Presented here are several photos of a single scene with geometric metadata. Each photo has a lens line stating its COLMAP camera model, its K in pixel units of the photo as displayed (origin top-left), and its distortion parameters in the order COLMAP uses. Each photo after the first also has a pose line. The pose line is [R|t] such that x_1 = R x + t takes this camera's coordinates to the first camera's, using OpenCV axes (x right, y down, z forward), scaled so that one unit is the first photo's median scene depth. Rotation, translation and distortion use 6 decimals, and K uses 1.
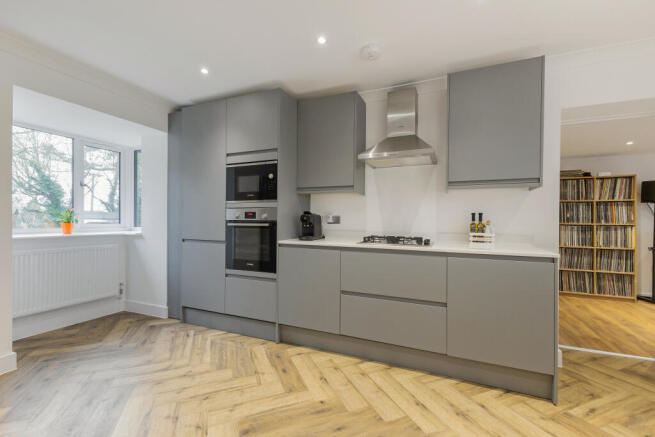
lens RADIAL K [[291.8, 0, 329.0], [0, 291.8, 219.7], [0, 0, 1]] dist [-0.000665, -0.000472]
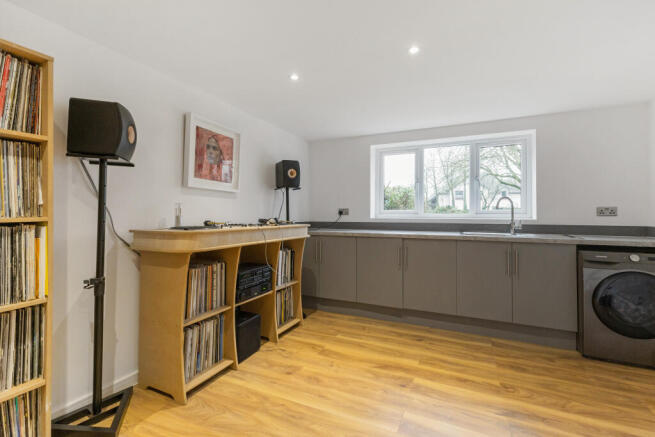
lens RADIAL K [[291.8, 0, 329.4], [0, 291.8, 219.4], [0, 0, 1]] dist [-0.000665, -0.000472]
pose [[-0.002742, 0.002919, 0.999992, 0.734911], [-0.004031, 0.999988, -0.002930, 0.015577], [-0.999988, -0.004039, -0.002730, 0.697602]]
